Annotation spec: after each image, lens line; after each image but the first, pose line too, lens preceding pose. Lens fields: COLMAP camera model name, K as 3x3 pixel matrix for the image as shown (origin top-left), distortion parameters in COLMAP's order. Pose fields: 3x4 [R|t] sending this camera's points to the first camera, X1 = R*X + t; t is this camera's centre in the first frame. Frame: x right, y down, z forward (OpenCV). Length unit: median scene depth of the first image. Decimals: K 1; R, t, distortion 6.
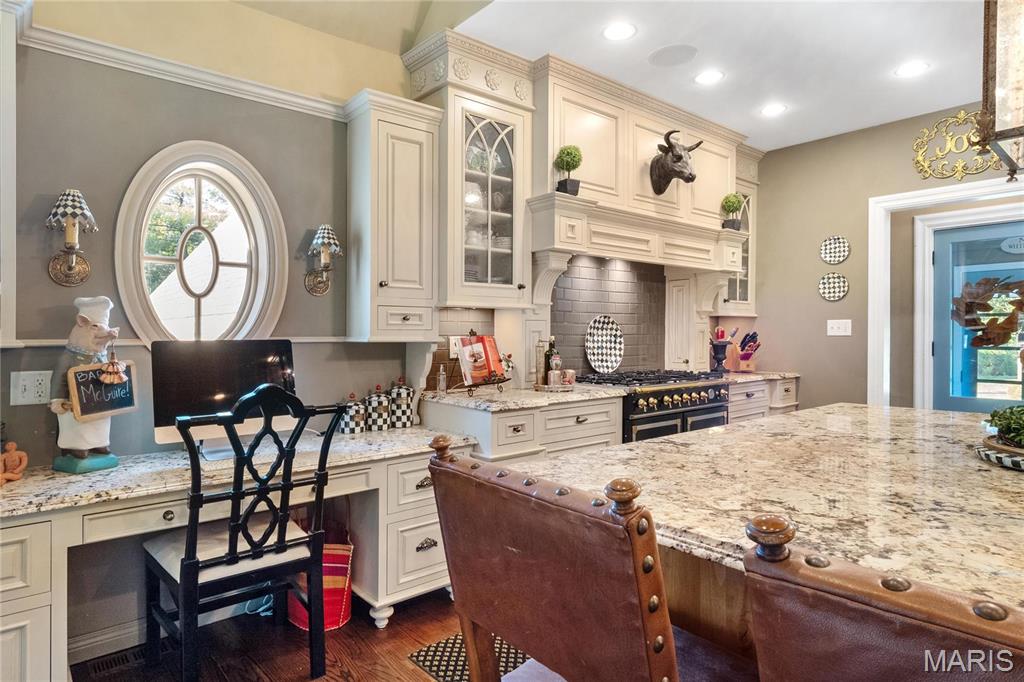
lens RADIAL K [[606.3, 0, 512.0], [0, 606.3, 341.0], [0, 0, 1]] dist [0.001835, 0.000041]
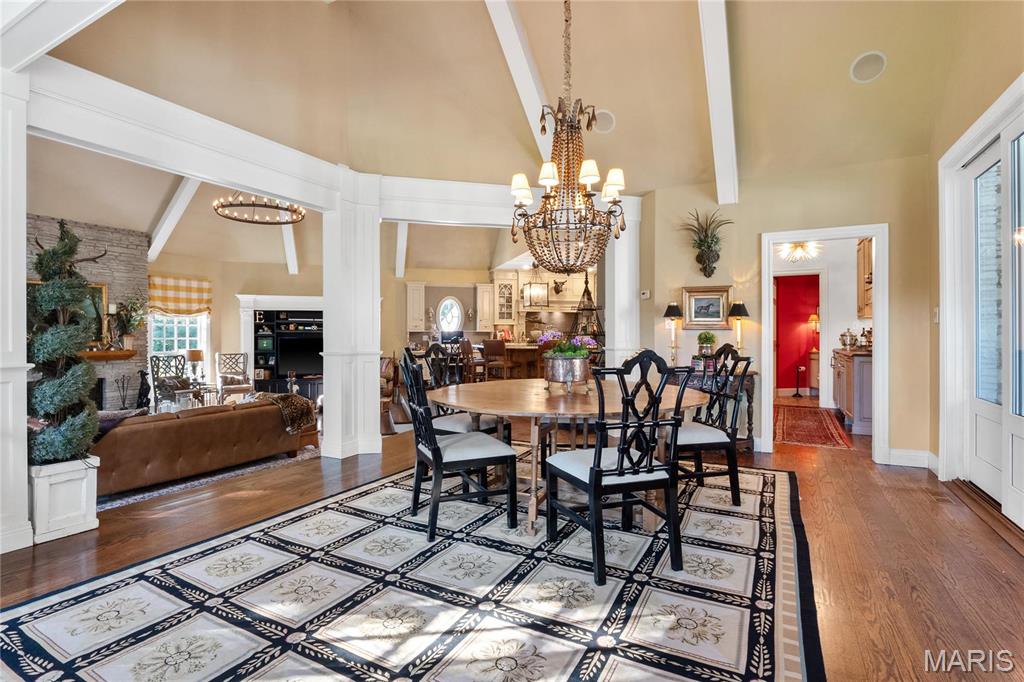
lens RADIAL K [[496.1, 0, 512.0], [0, 496.1, 341.0], [0, 0, 1]] dist [-0.001685, -0.000054]
pose [[0.909834, 0.010275, -0.414846, 1.313567], [-0.008503, 0.999945, 0.006118, 0.039295], [0.414886, -0.002039, 0.909871, -2.008042]]
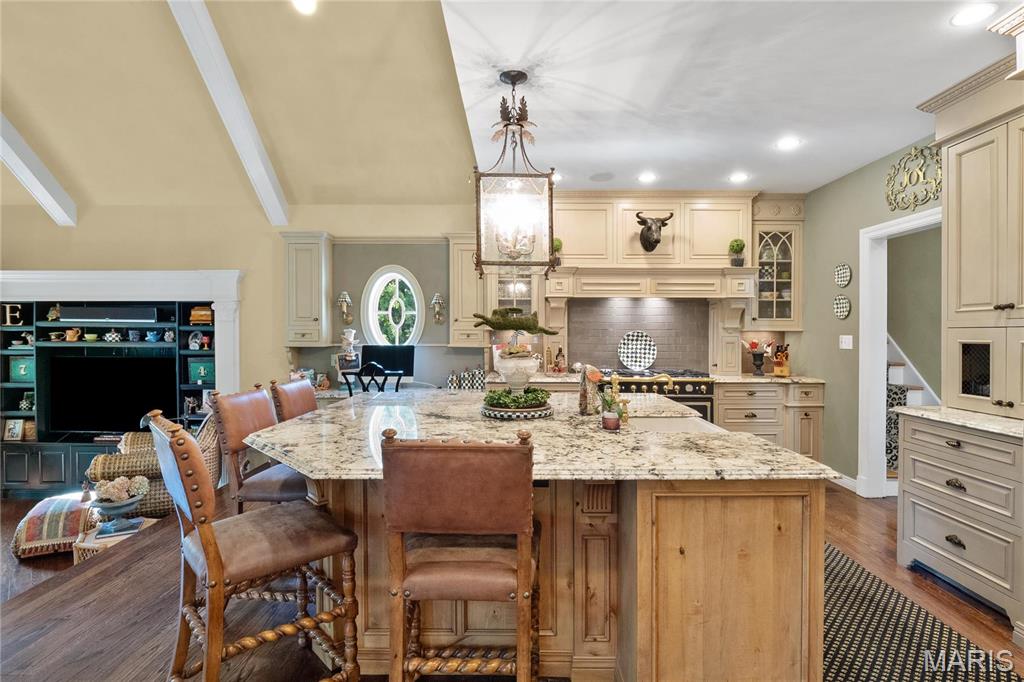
lens RADIAL K [[504.9, 0, 512.0], [0, 504.9, 341.0], [0, 0, 1]] dist [-0.014495, 0.000833]
pose [[0.756007, 0.018426, -0.654304, 0.823199], [-0.013923, 0.999830, 0.012070, -0.032606], [0.654415, -0.000015, 0.756135, -0.163582]]
